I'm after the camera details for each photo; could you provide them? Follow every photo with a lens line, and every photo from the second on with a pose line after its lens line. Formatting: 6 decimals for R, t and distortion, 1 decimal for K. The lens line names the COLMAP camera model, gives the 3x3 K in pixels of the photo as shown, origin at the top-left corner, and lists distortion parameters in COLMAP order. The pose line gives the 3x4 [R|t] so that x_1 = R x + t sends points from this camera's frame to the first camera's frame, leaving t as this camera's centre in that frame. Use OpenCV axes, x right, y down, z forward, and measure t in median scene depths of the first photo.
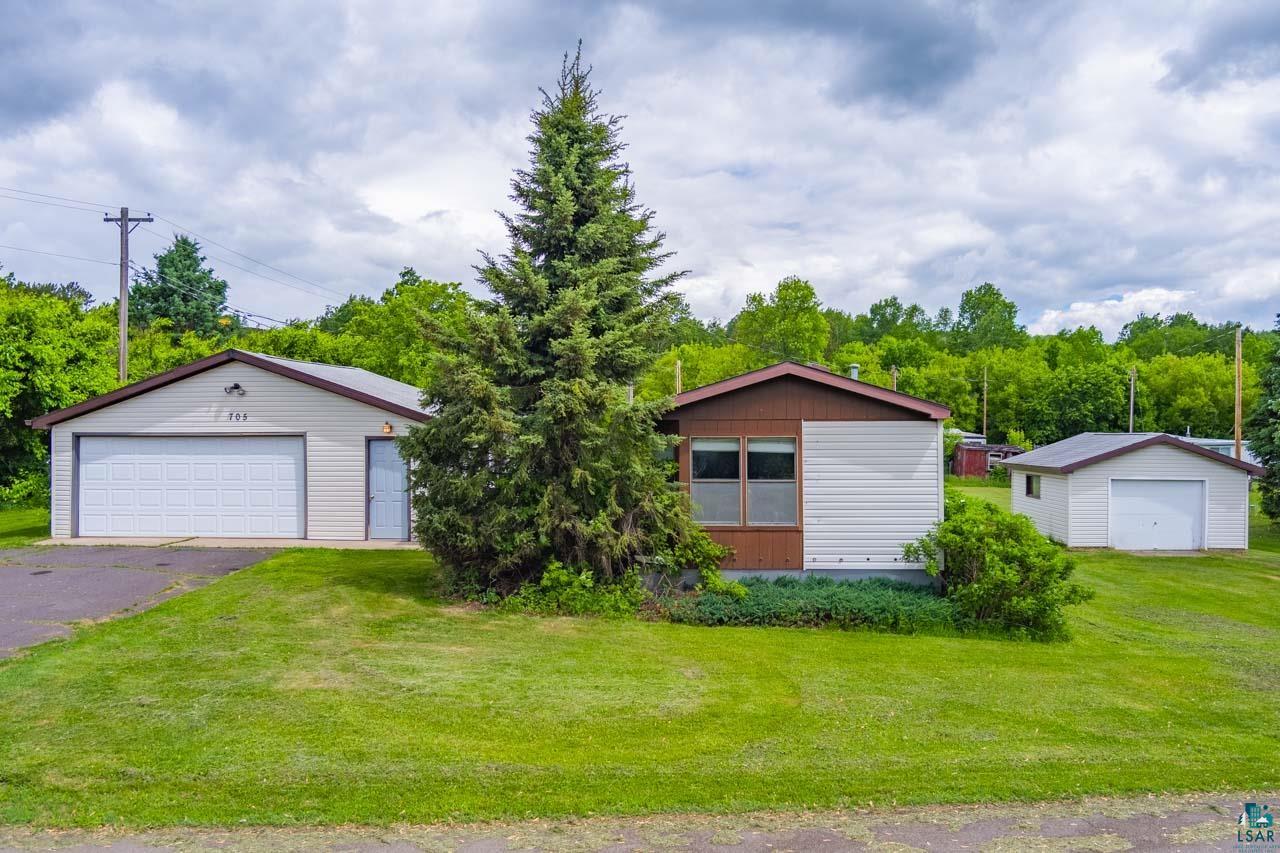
lens RADIAL K [[1013.8, 0, 713.9], [0, 1013.8, 404.0], [0, 0, 1]] dist [-0.042141, 0.002563]
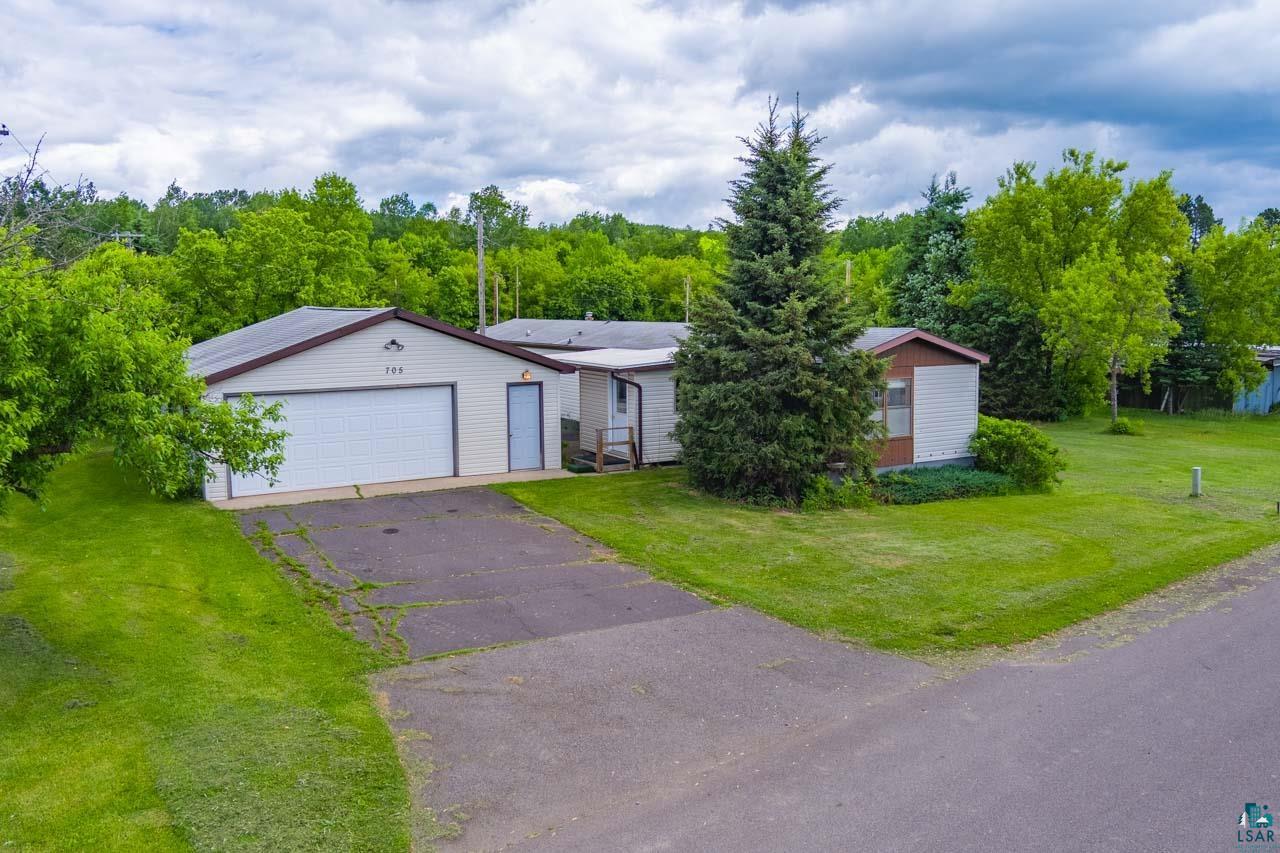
lens RADIAL K [[1018.8, 0, 707.5], [0, 1018.8, 384.8], [0, 0, 1]] dist [-0.037349, -0.007465]
pose [[0.848020, -0.044729, 0.528073, -0.129793], [-0.005392, 0.995652, 0.092993, -0.012715], [-0.529937, -0.081707, 0.844092, -0.017402]]
